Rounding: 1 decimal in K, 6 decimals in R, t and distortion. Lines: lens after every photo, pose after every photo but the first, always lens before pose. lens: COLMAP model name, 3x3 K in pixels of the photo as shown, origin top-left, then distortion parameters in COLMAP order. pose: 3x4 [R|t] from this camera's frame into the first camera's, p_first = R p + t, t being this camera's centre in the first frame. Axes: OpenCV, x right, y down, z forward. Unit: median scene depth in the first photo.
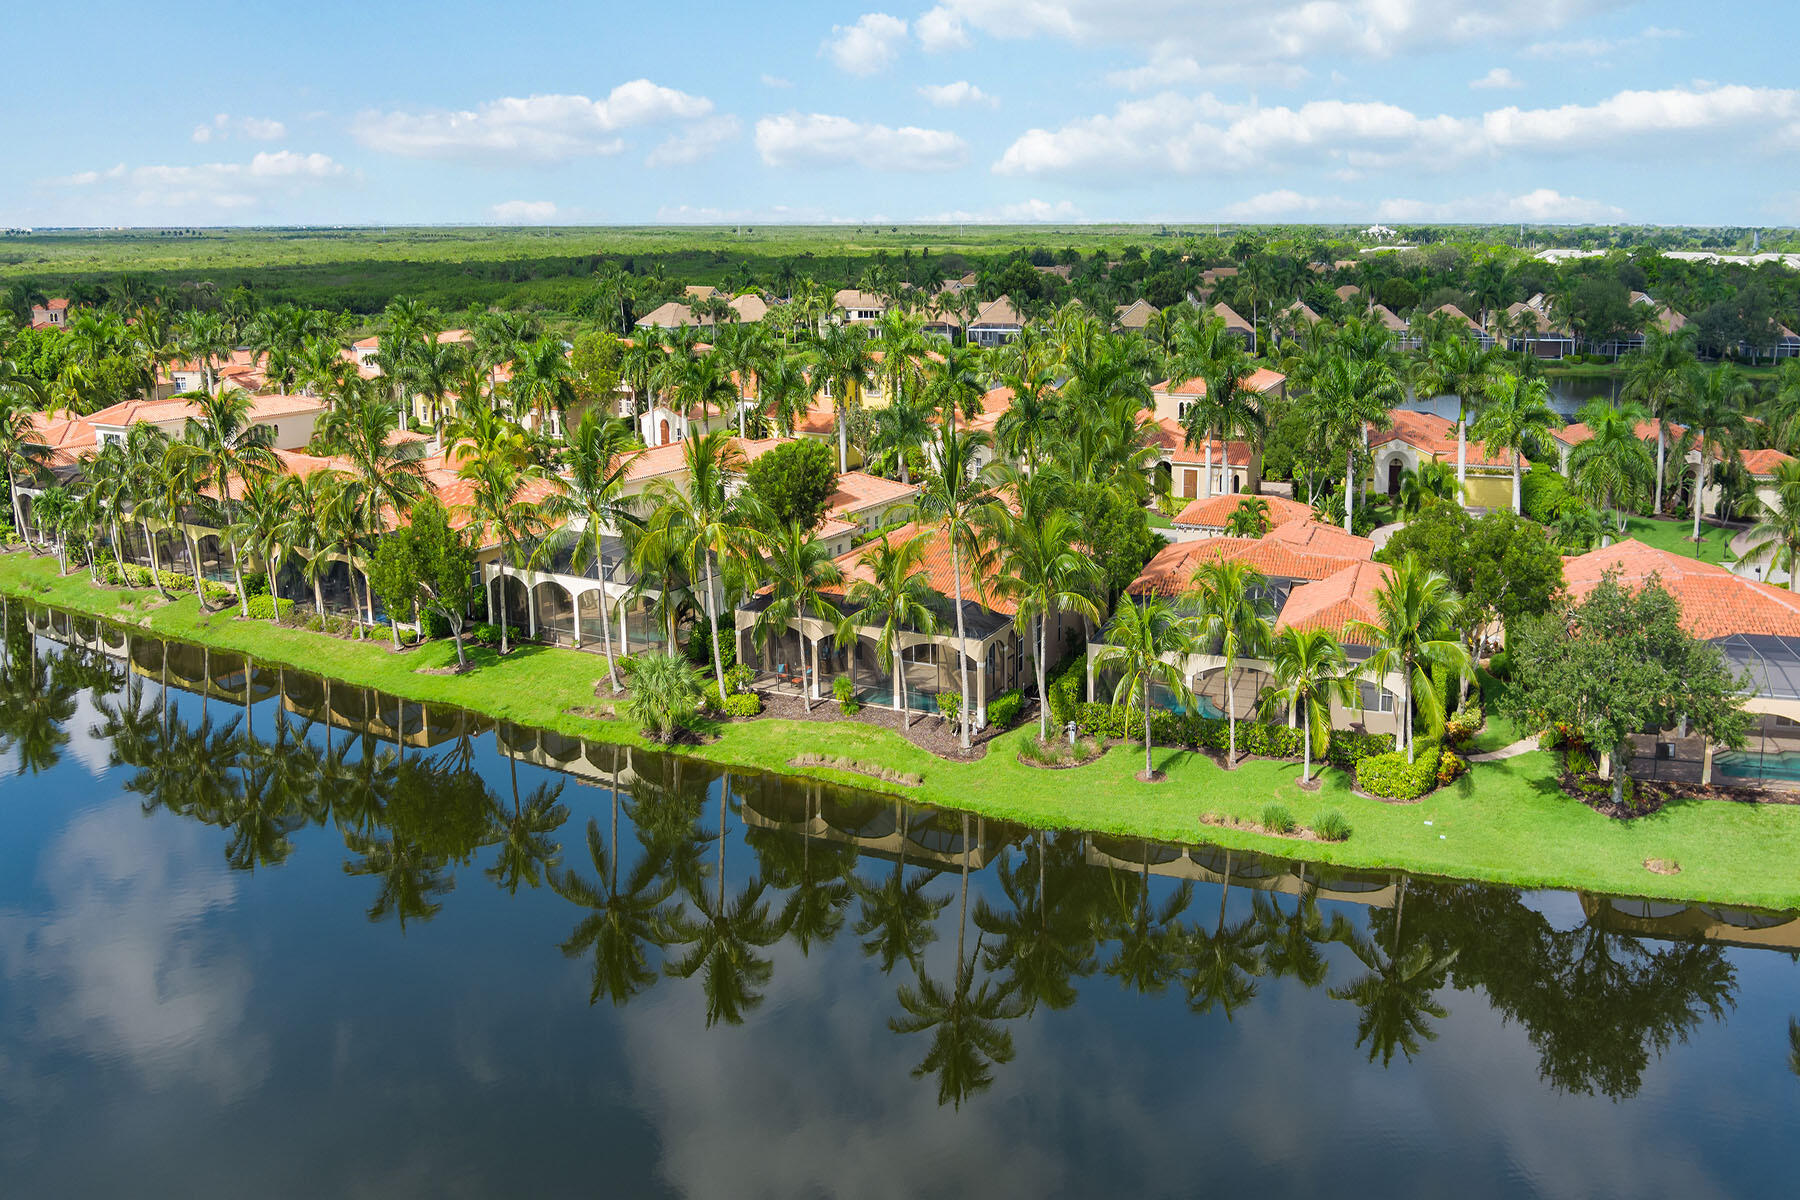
lens RADIAL K [[1499.3, 0, 900.0], [0, 1499.3, 600.0], [0, 0, 1]] dist [-0.037934, 0.004984]
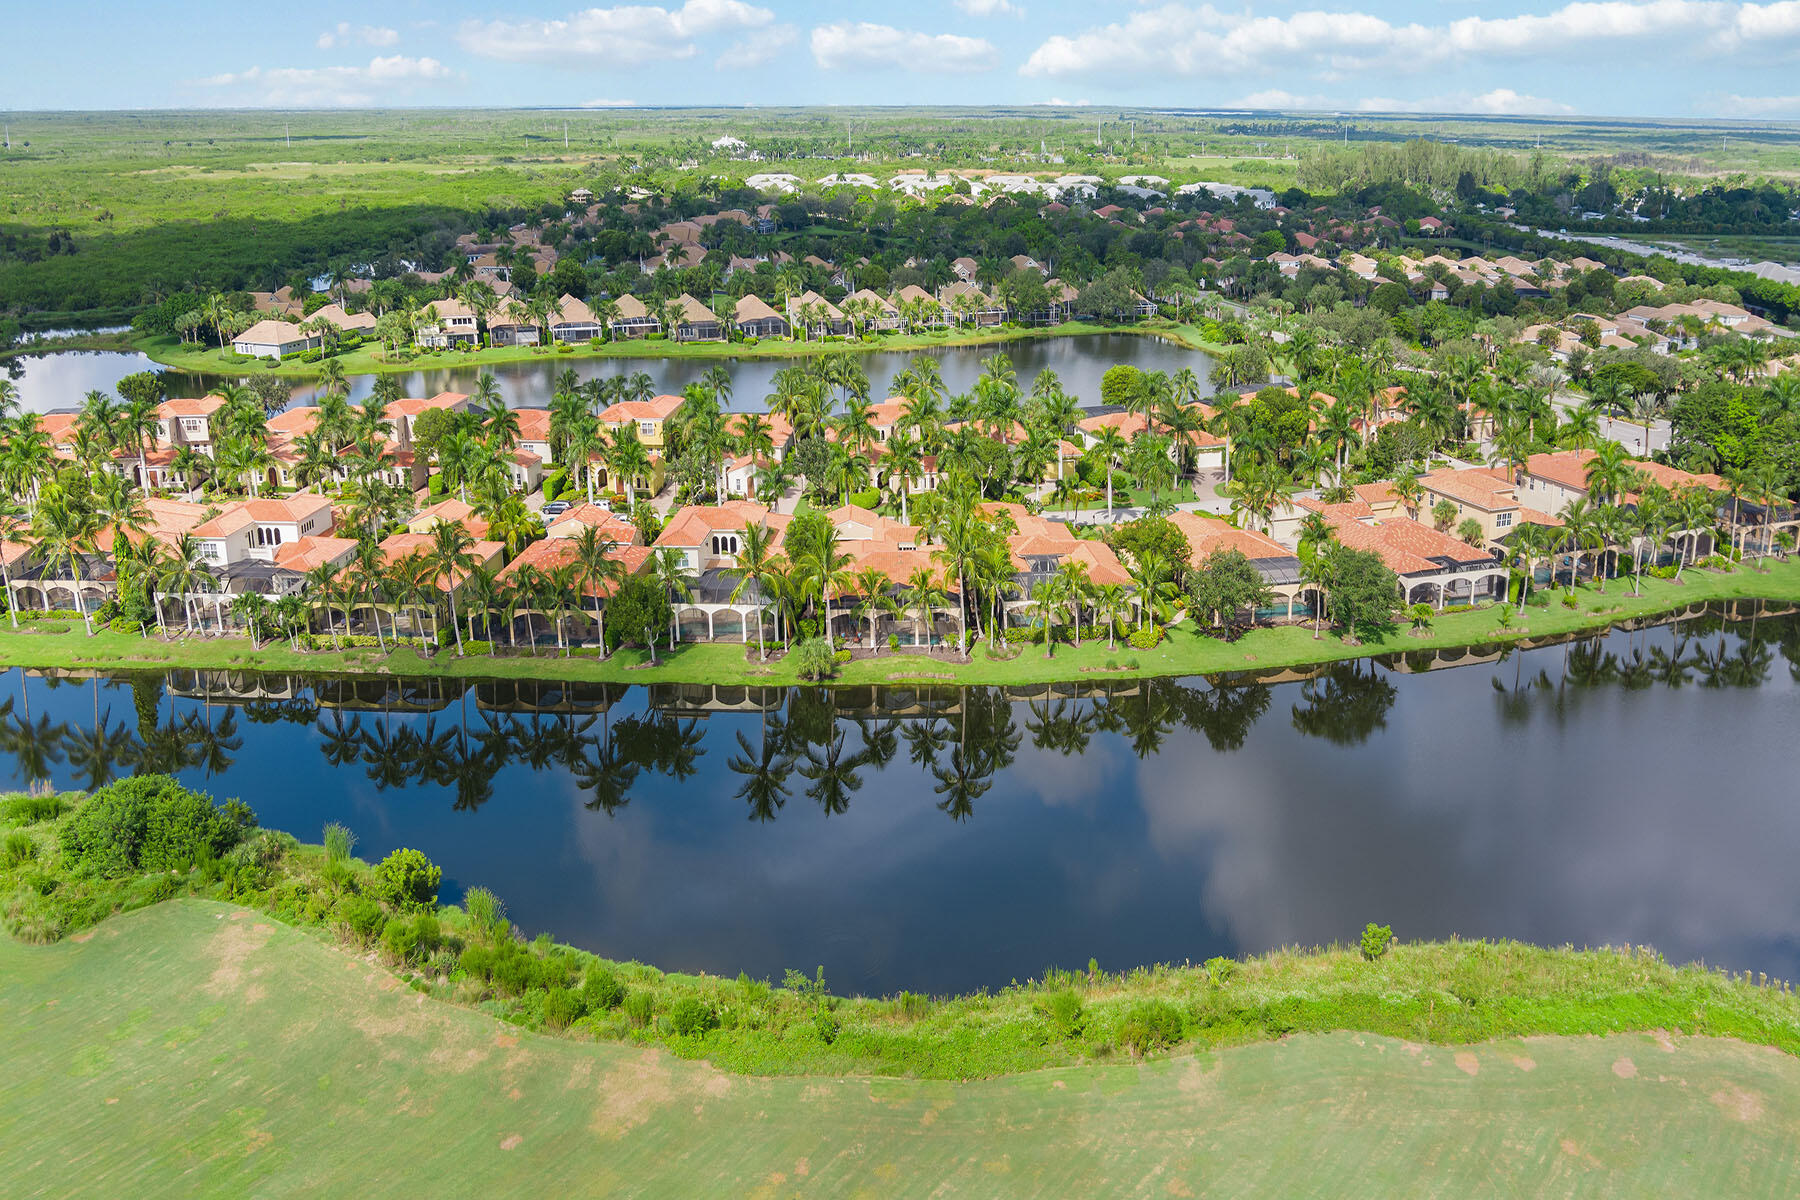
lens RADIAL K [[1499.3, 0, 900.0], [0, 1499.3, 600.0], [0, 0, 1]] dist [-0.037934, 0.004984]
pose [[0.905392, -0.152446, 0.396265, -0.841856], [0.121757, 0.987342, 0.101645, -0.205944], [-0.406744, -0.043780, 0.912493, -0.903893]]
